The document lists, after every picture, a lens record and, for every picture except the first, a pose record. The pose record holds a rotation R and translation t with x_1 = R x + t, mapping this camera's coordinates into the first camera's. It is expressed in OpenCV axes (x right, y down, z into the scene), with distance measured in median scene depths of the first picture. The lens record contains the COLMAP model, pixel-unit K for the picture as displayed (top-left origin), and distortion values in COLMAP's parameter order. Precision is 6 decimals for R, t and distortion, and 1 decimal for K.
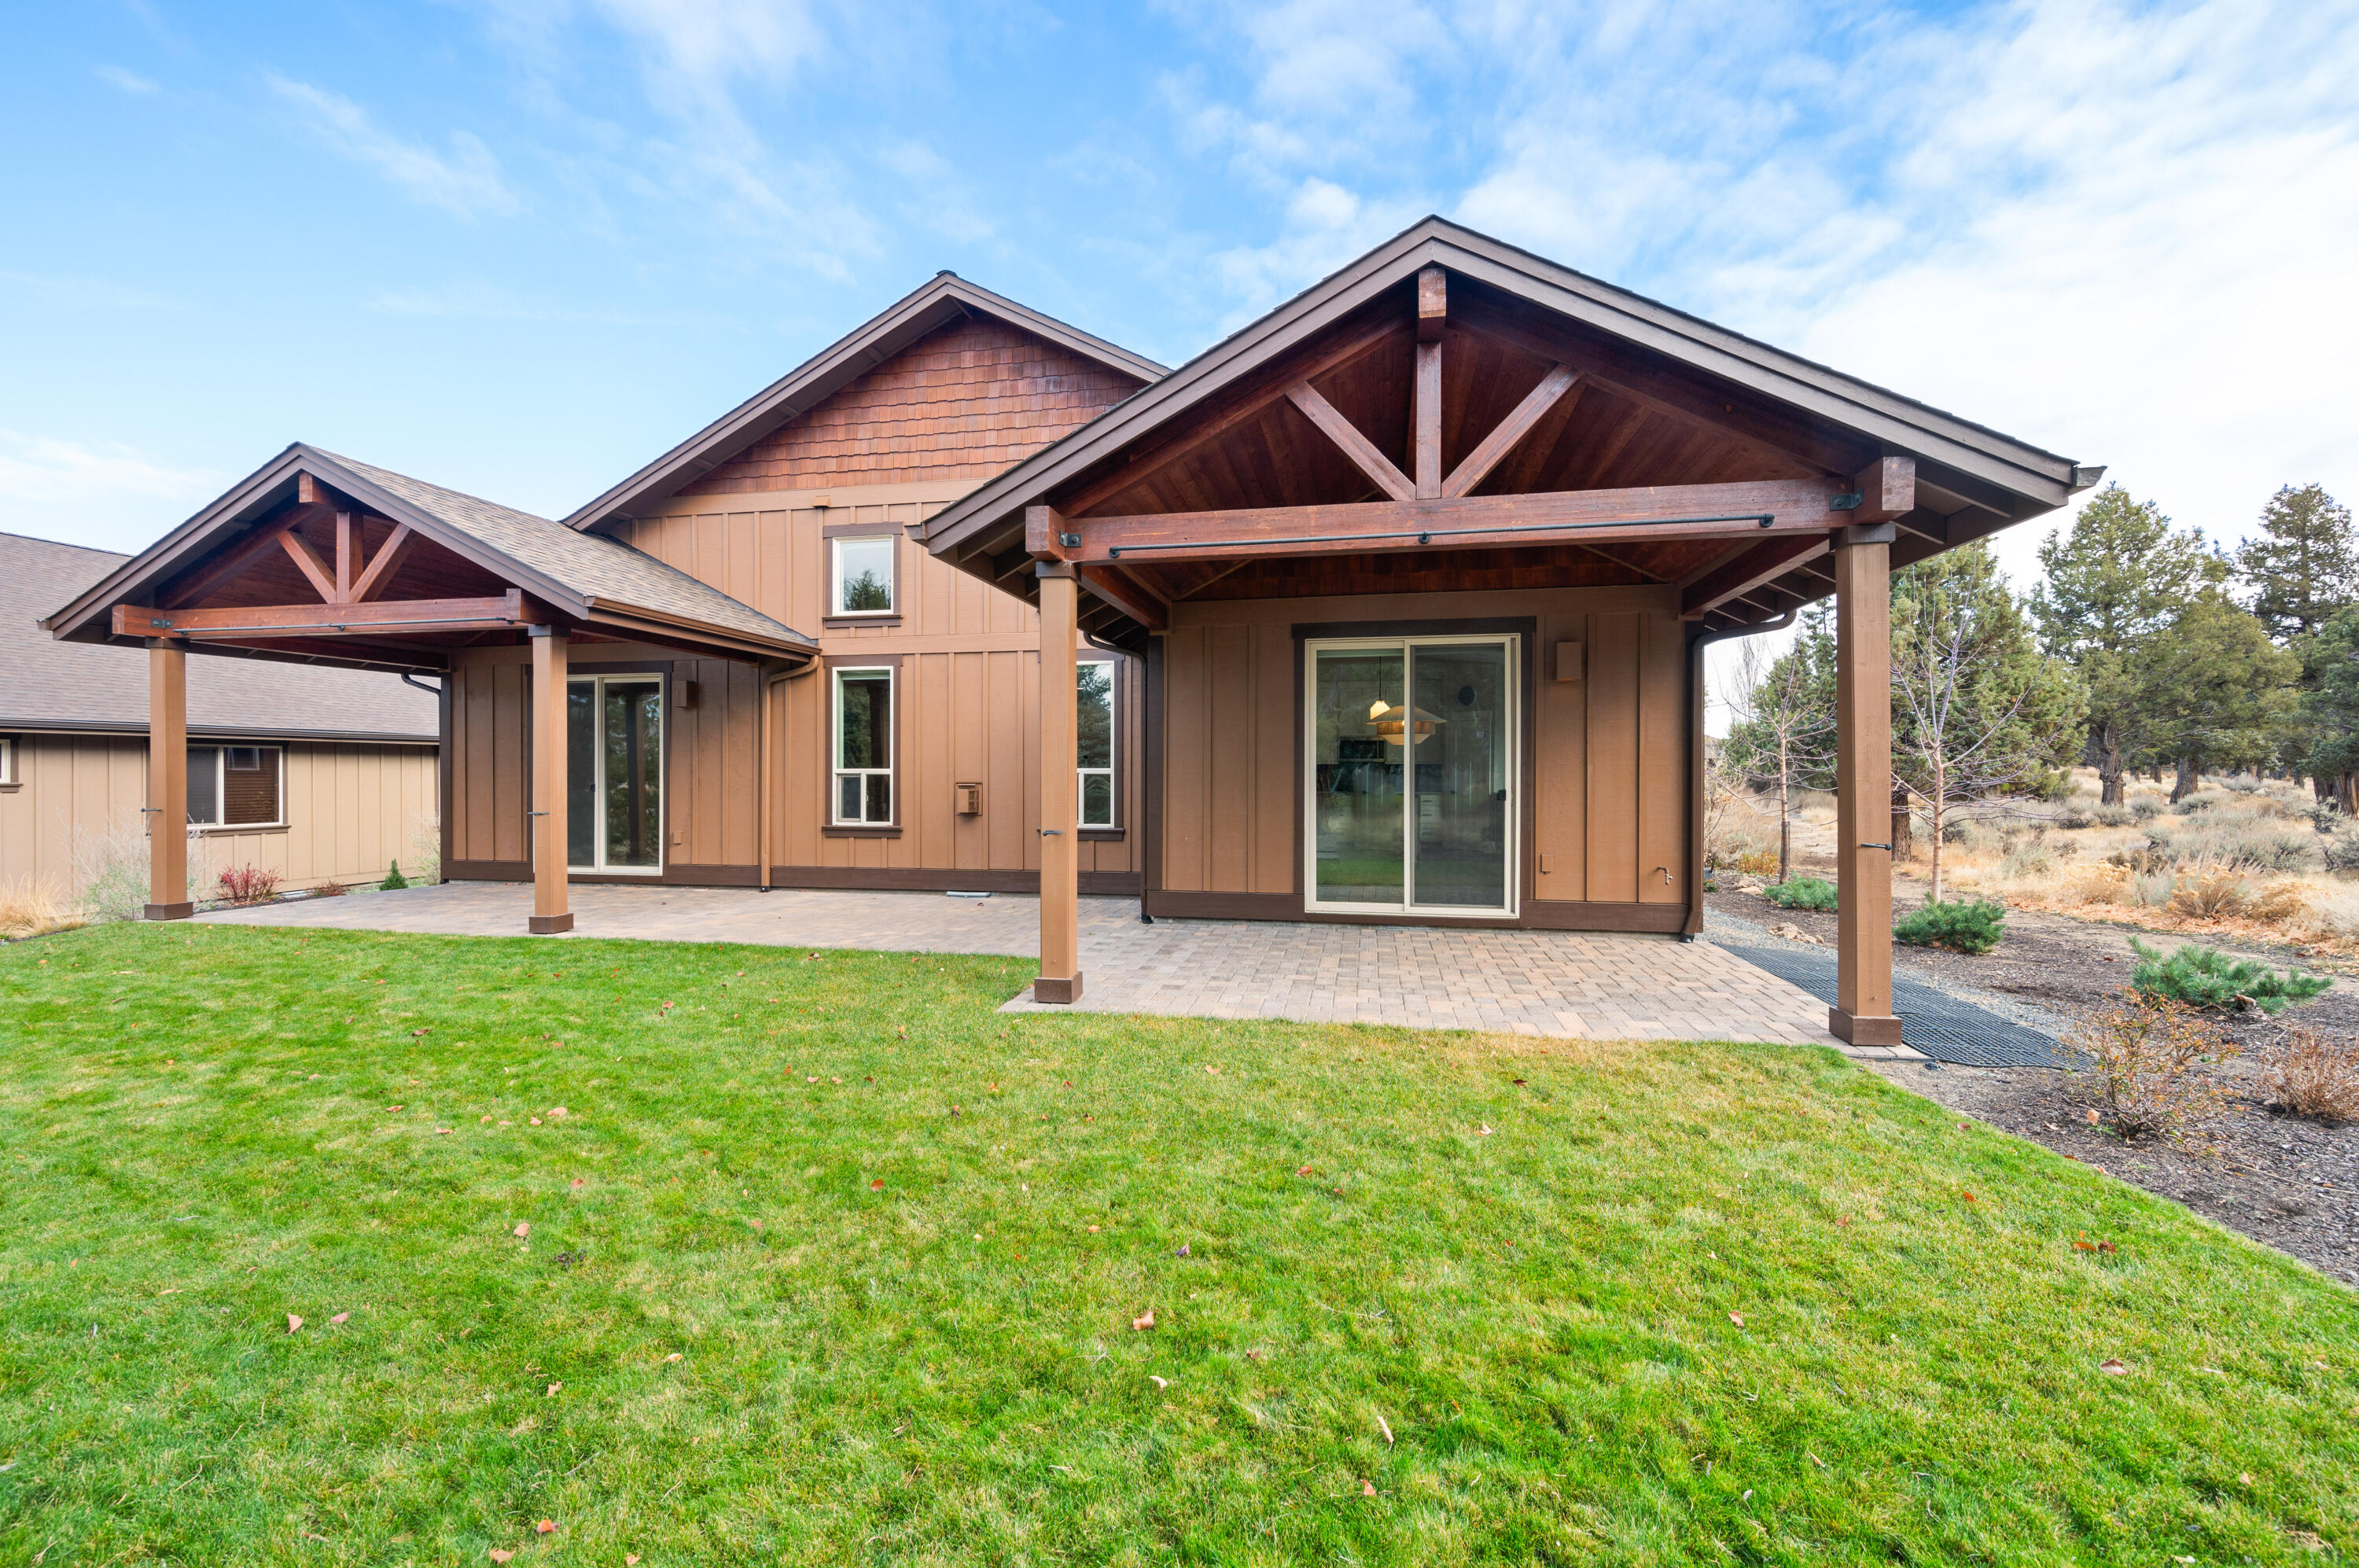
lens RADIAL K [[955.8, 0, 1182.9], [0, 955.8, 794.1], [0, 0, 1]] dist [-0.000620, -0.000086]
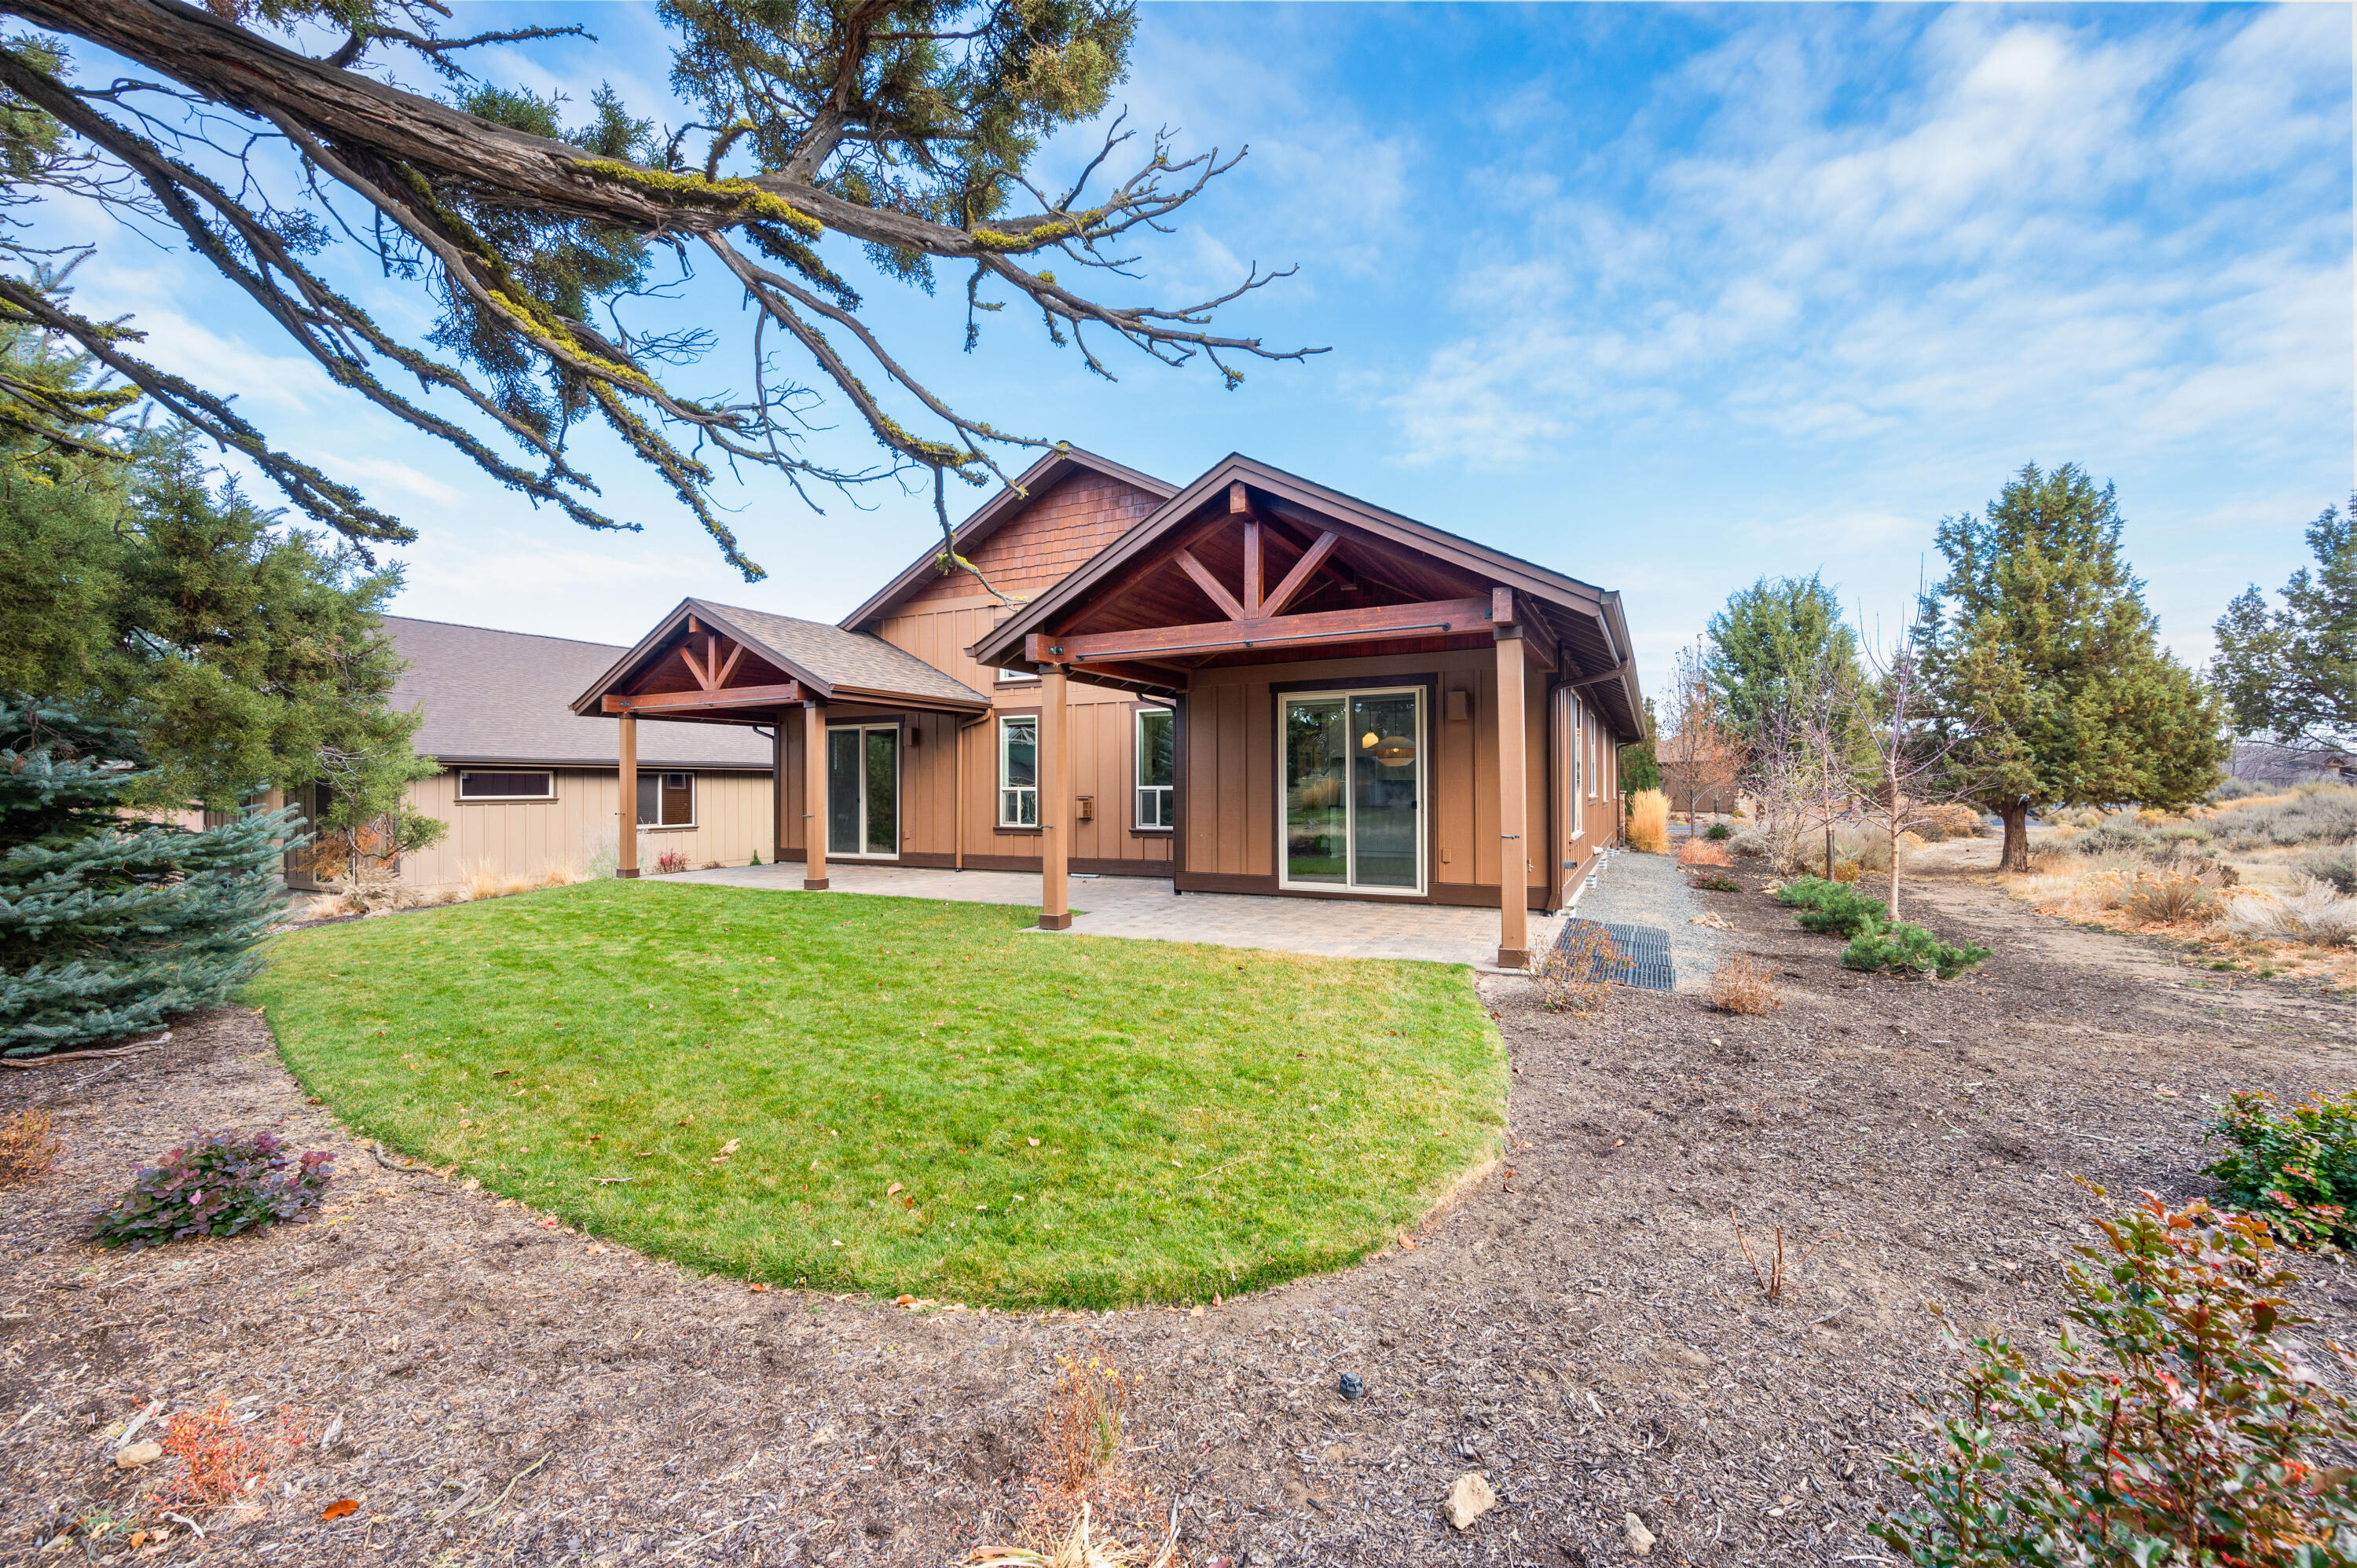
lens RADIAL K [[904.6, 0, 1193.7], [0, 904.6, 803.5], [0, 0, 1]] dist [0.001531, 0.000079]
pose [[0.964641, -0.000070, -0.263568, 0.277279], [-0.000857, 0.999994, -0.003403, 0.002750], [0.263567, 0.003508, 0.964635, -0.239756]]
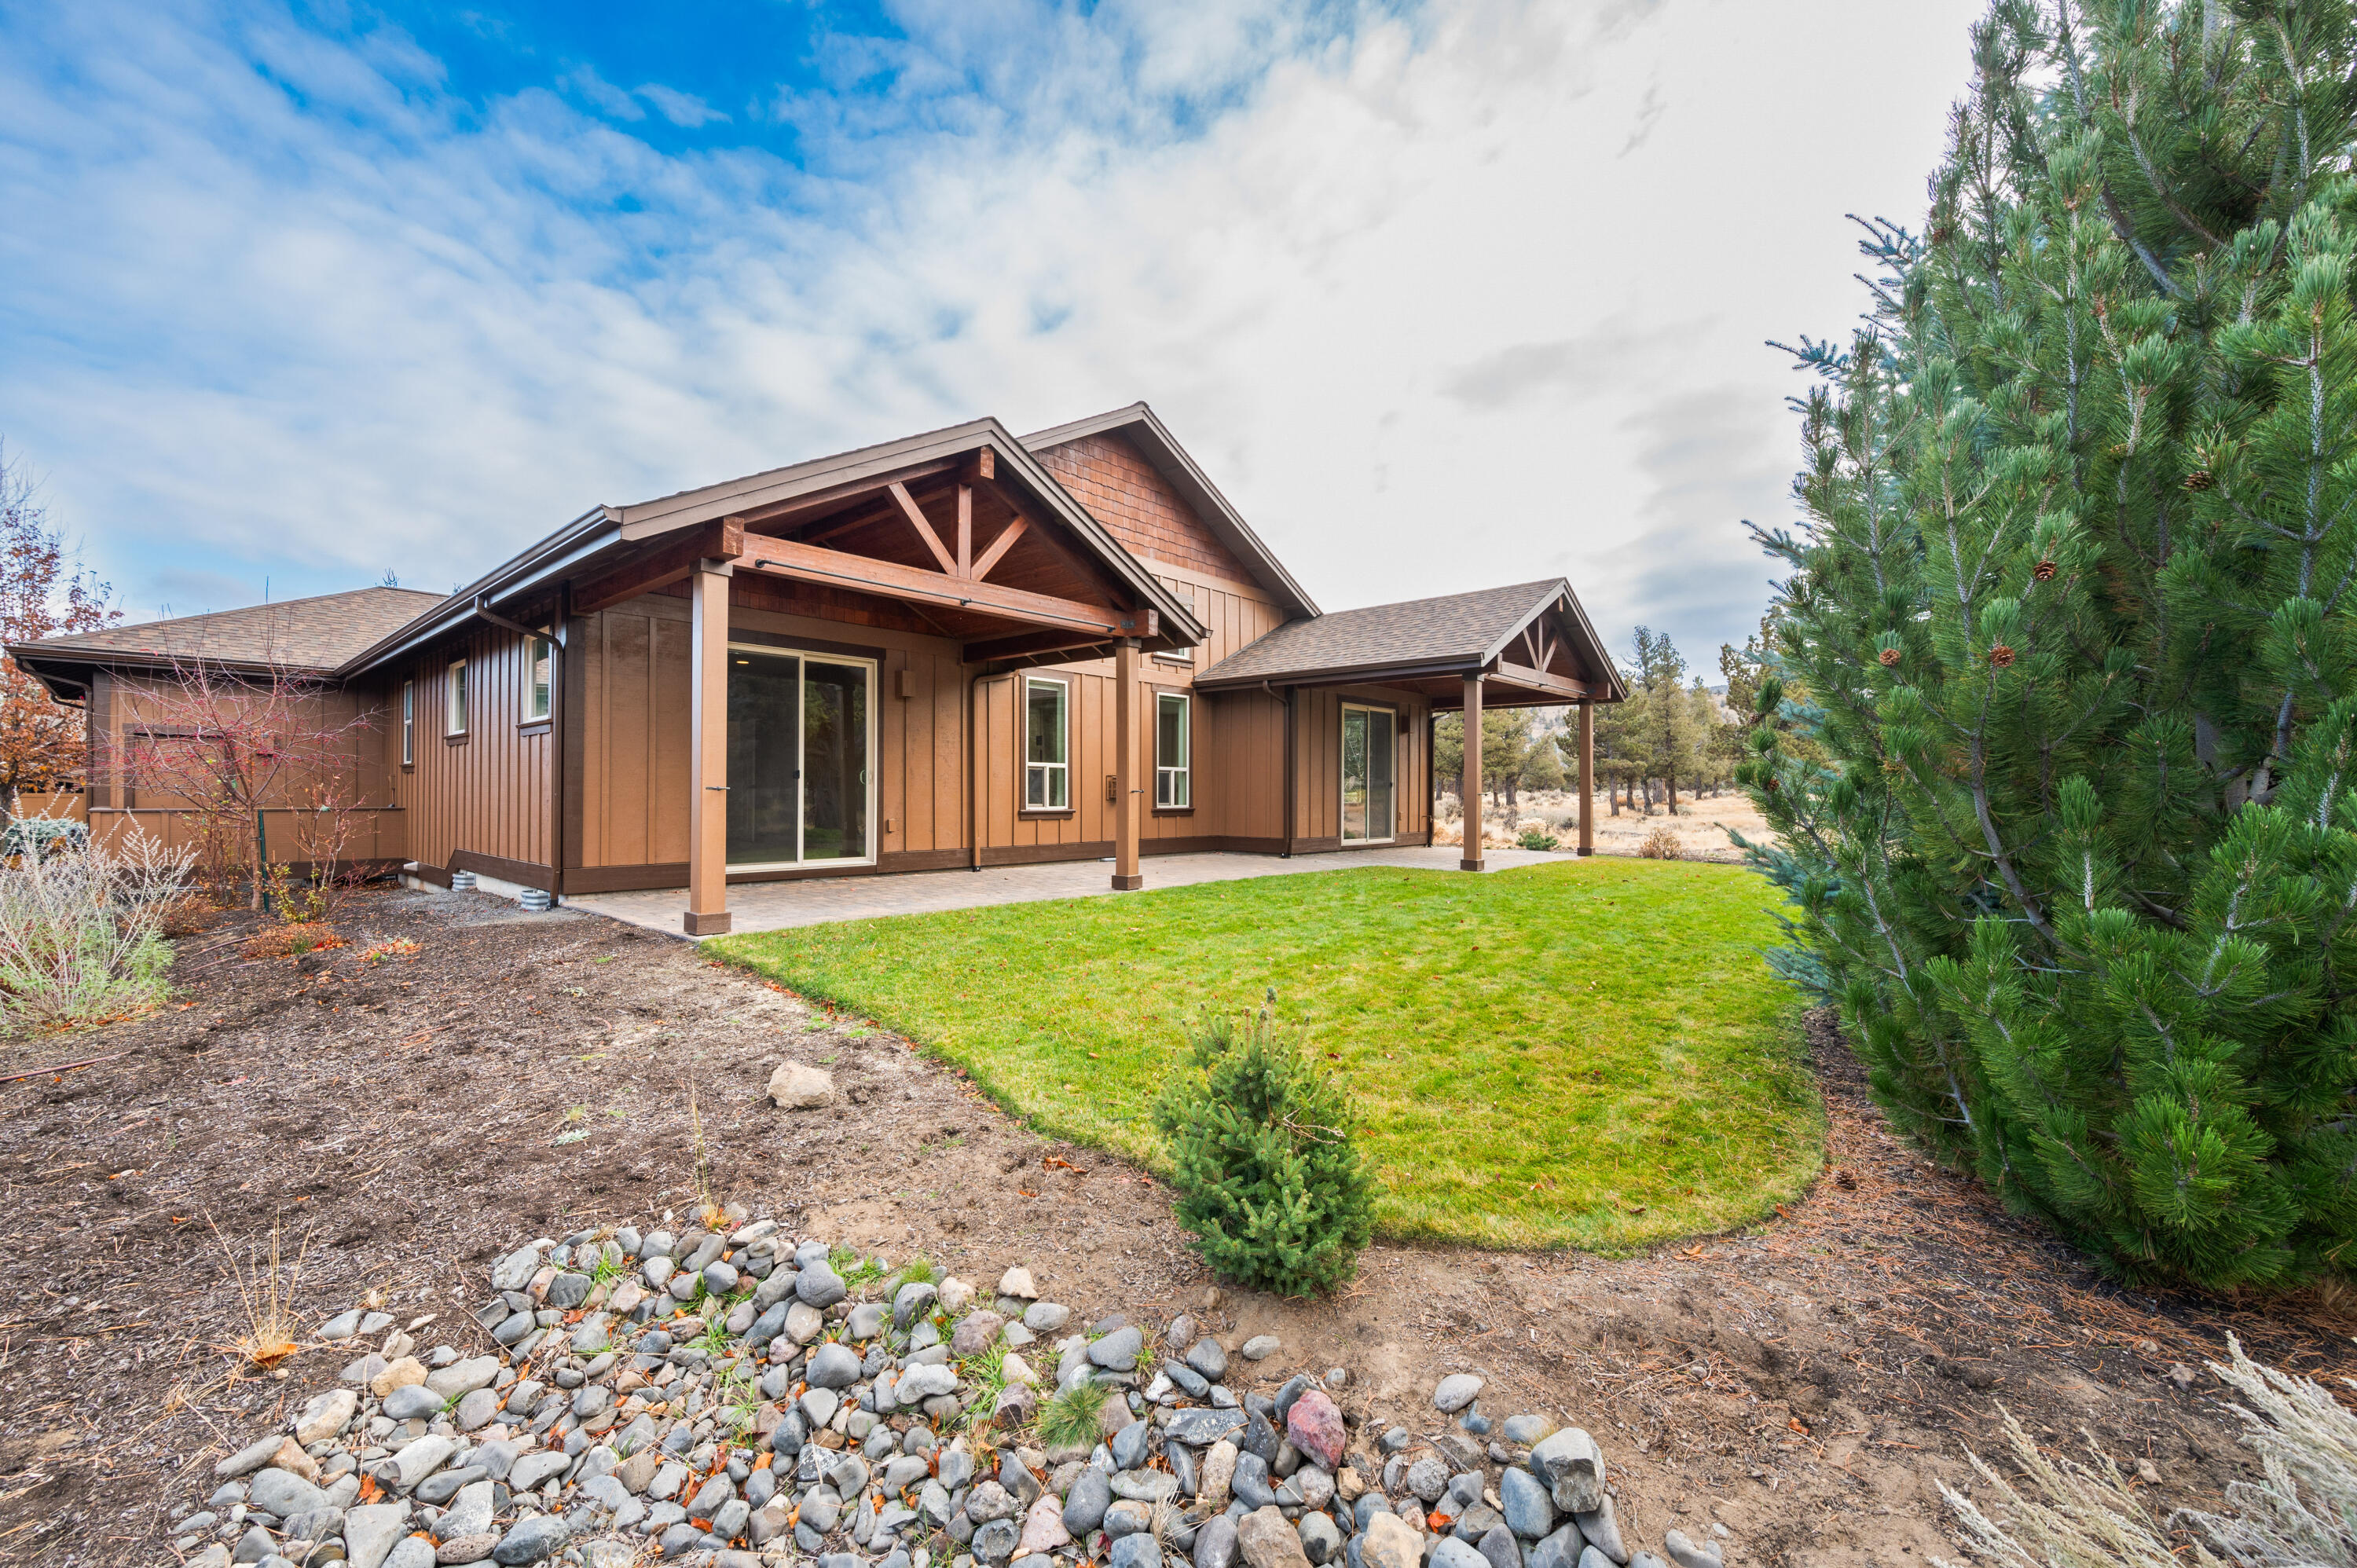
lens RADIAL K [[926.7, 0, 1176.4], [0, 926.7, 781.1], [0, 0, 1]] dist [0.000296, 0.000050]
pose [[0.511836, 0.008093, 0.859045, -1.270440], [-0.007747, 0.999958, -0.004805, 0.001081], [-0.859048, -0.004196, 0.511878, 0.261174]]
